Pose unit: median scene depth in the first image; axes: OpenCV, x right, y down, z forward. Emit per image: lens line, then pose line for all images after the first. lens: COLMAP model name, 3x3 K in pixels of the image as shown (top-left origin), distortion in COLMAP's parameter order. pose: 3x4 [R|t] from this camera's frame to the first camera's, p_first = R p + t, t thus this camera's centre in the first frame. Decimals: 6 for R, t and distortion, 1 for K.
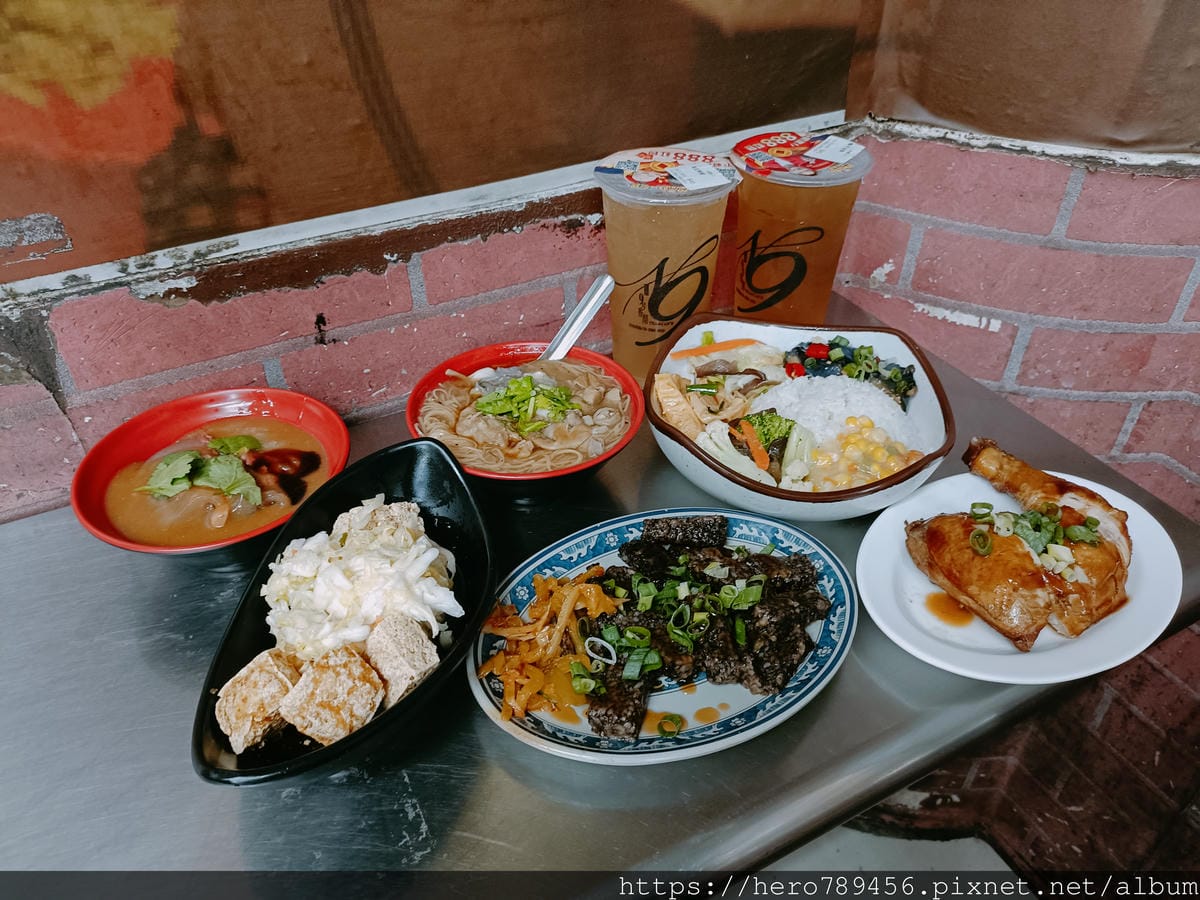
lens RADIAL K [[877.7, 0, 596.0], [0, 877.7, 452.3], [0, 0, 1]] dist [0.006454, -0.023384]
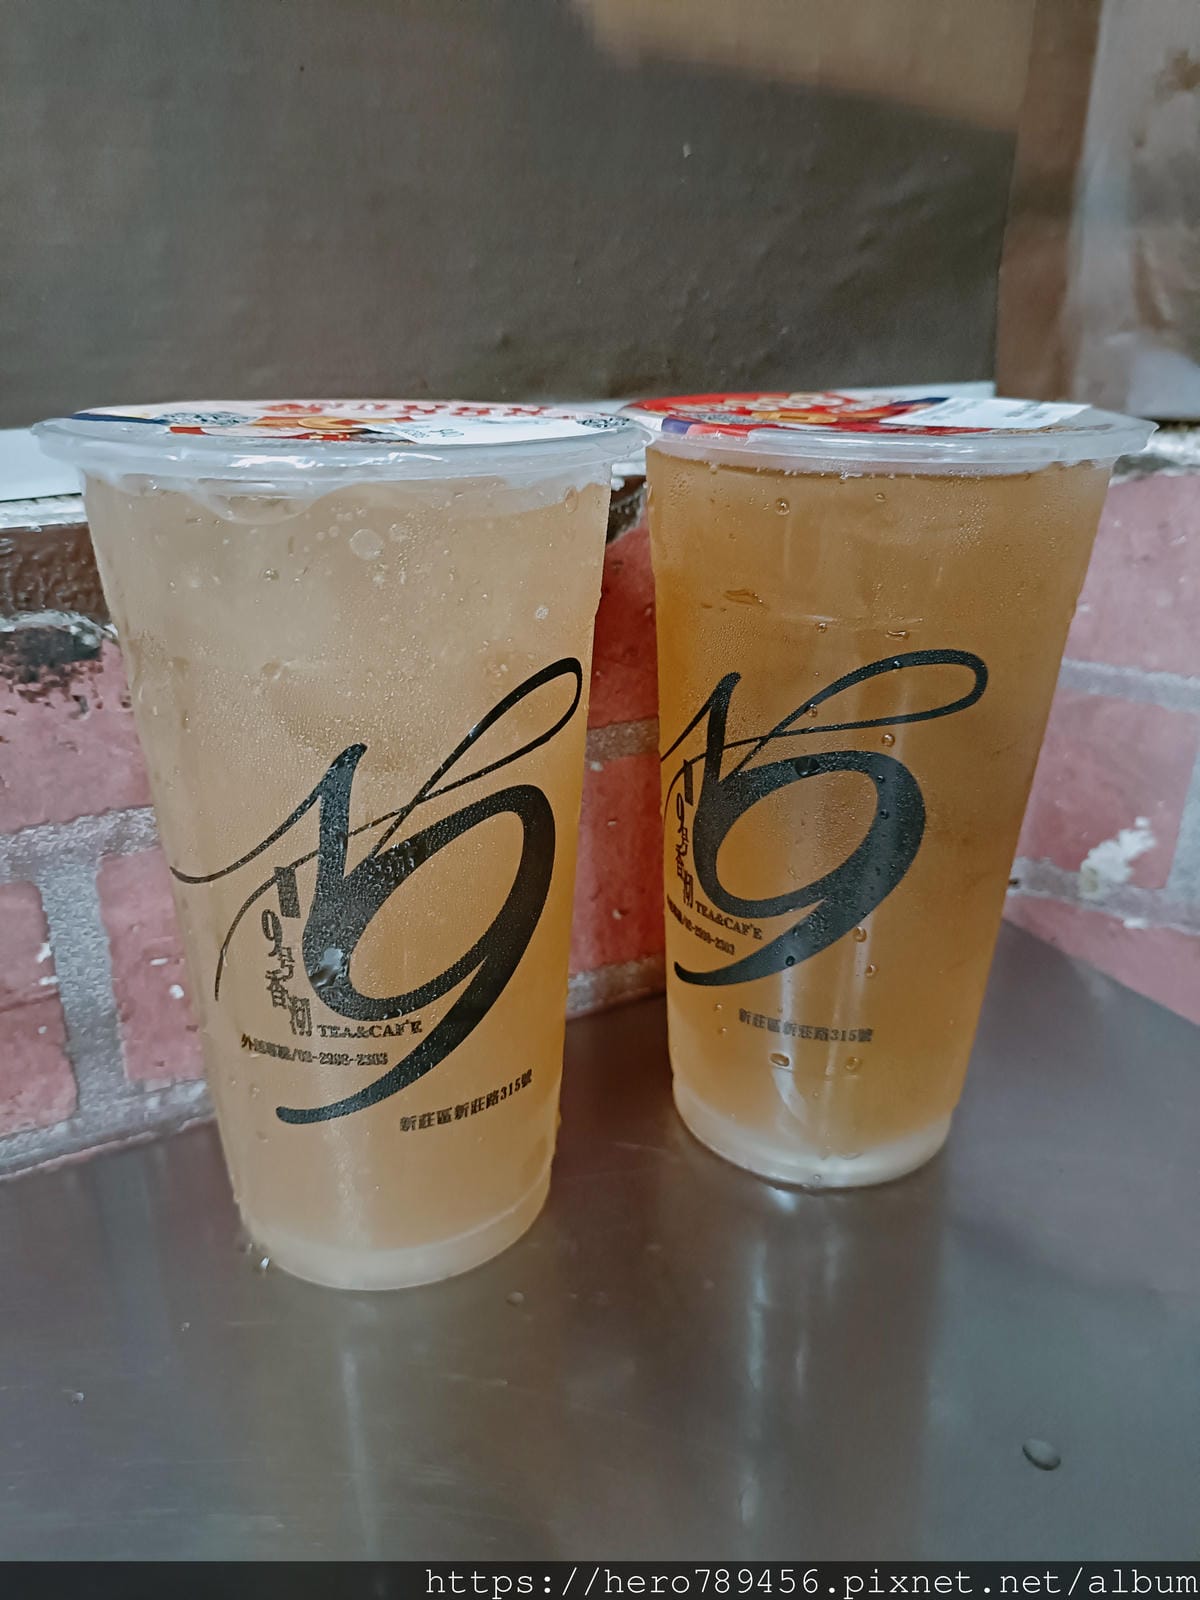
lens RADIAL K [[1170.3, 0, 608.2], [0, 1170.3, 804.3], [0, 0, 1]] dist [0.006454, -0.023384]
pose [[0.999941, 0.005095, 0.009624, 0.137351], [-0.002402, 0.965212, -0.261457, -0.118680], [-0.010621, 0.261419, 0.965167, 0.635063]]
